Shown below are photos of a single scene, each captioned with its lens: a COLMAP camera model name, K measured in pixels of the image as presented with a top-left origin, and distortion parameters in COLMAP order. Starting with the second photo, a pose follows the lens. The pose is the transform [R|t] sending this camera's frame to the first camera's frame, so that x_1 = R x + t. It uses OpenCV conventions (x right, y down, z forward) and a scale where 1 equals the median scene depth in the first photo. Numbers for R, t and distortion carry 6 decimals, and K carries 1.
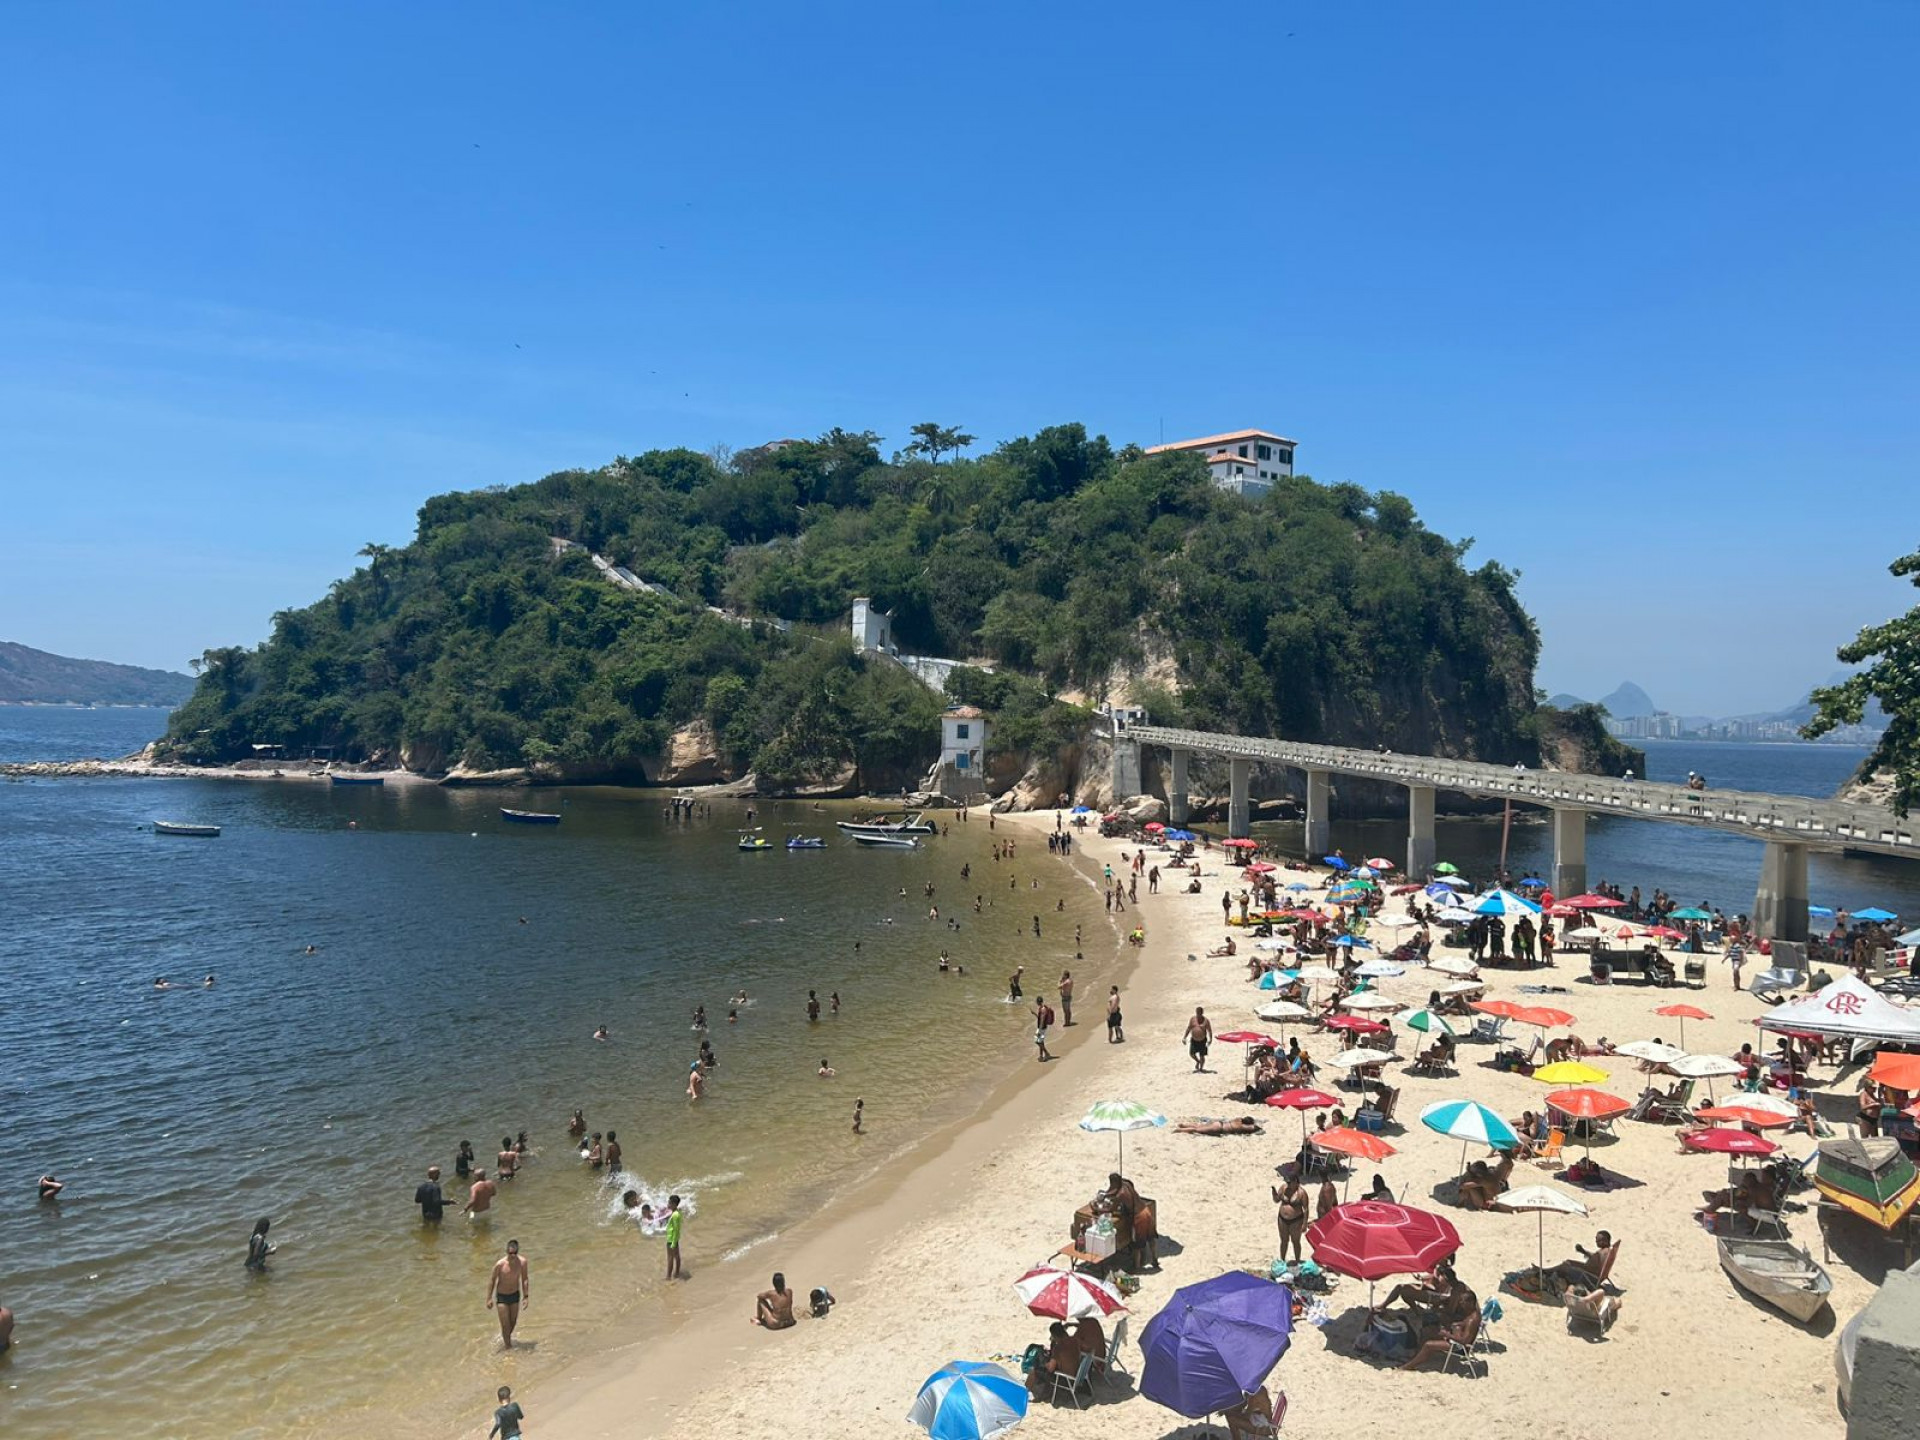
lens RADIAL K [[1431.1, 0, 971.9], [0, 1431.1, 718.7], [0, 0, 1]] dist [0.201626, -0.537975]
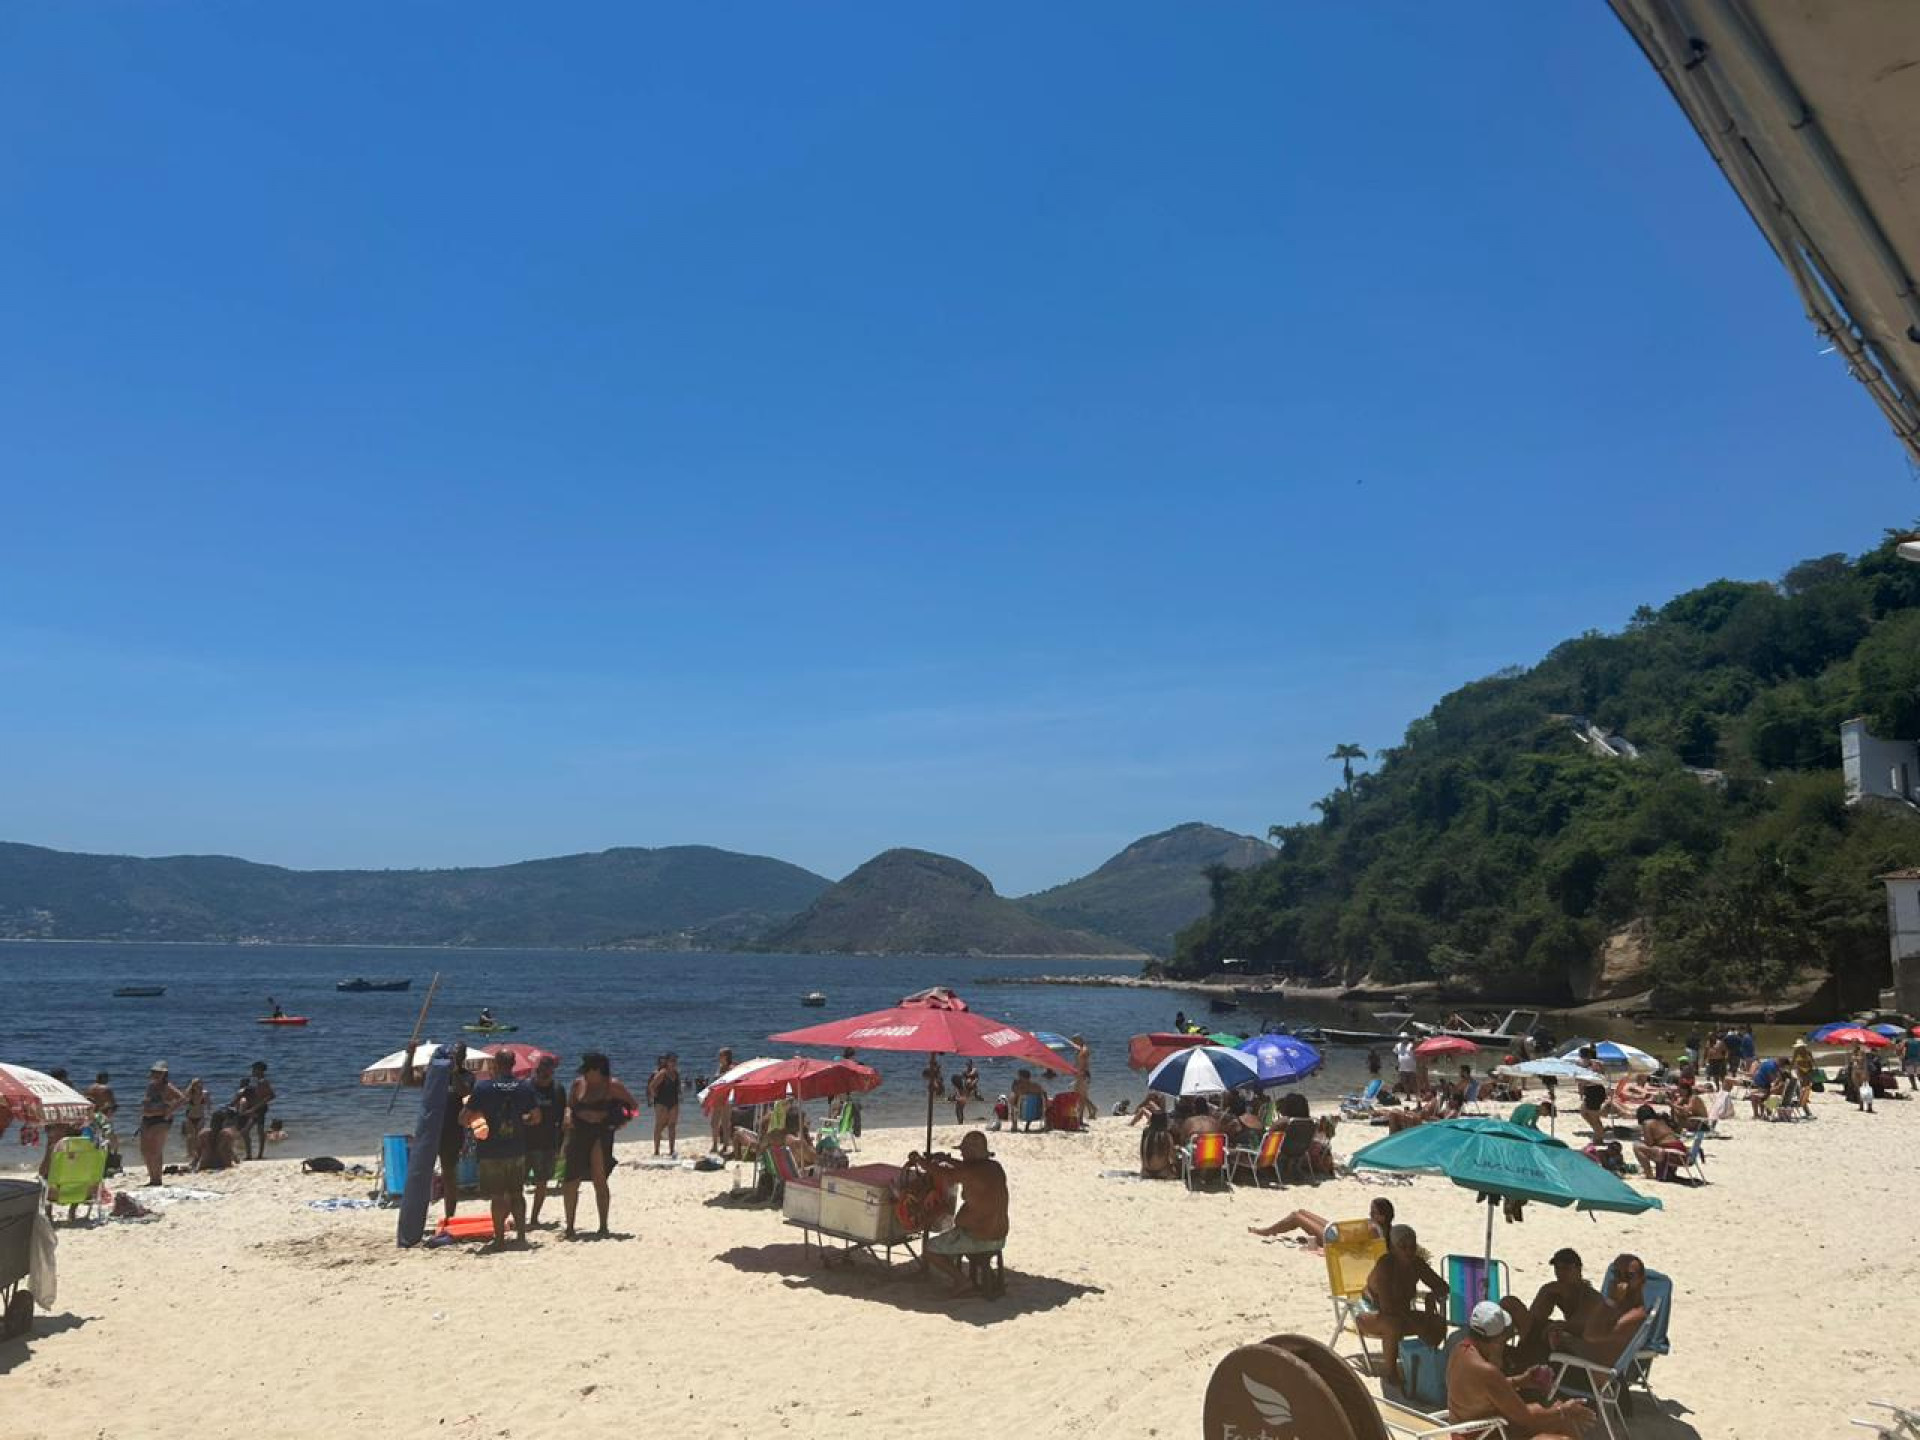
lens RADIAL K [[1455.7, 0, 952.9], [0, 1455.7, 743.1], [0, 0, 1]] dist [0.051358, -0.072606]
pose [[0.628321, -0.122214, -0.768294, 0.174858], [-0.003510, 0.987128, -0.159894, 0.034614], [0.777946, 0.103162, 0.619805, 0.260465]]
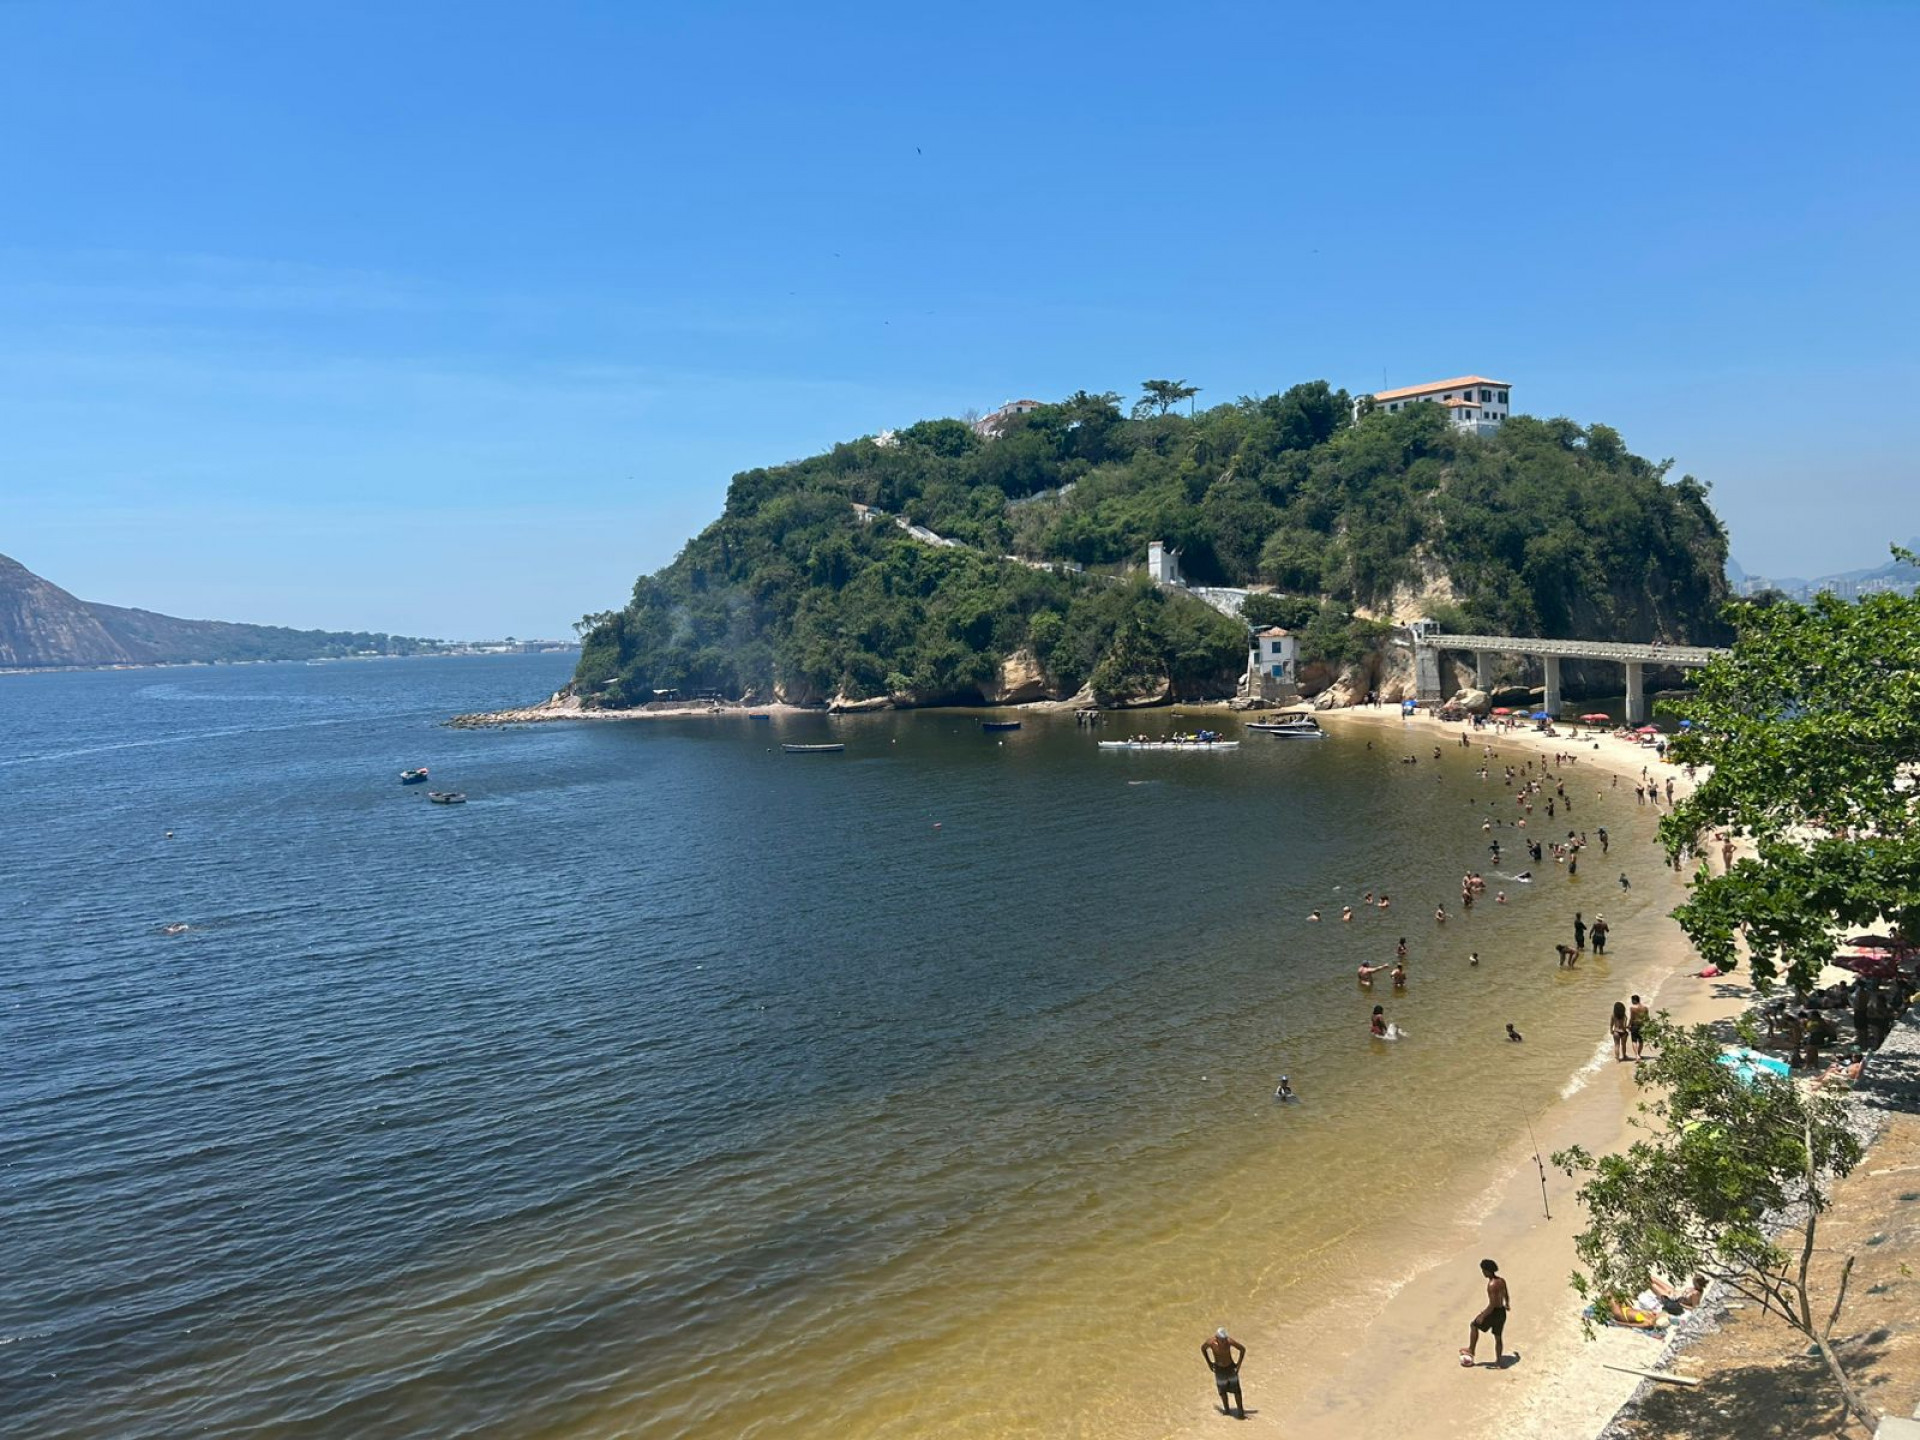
lens RADIAL K [[1432.8, 0, 954.3], [0, 1432.8, 720.0], [0, 0, 1]] dist [0.125322, -0.287196]
pose [[0.996564, -0.056211, -0.060833, -0.177721], [0.059900, 0.996362, 0.060621, -0.017510], [0.057205, -0.064056, 0.996305, -0.230823]]
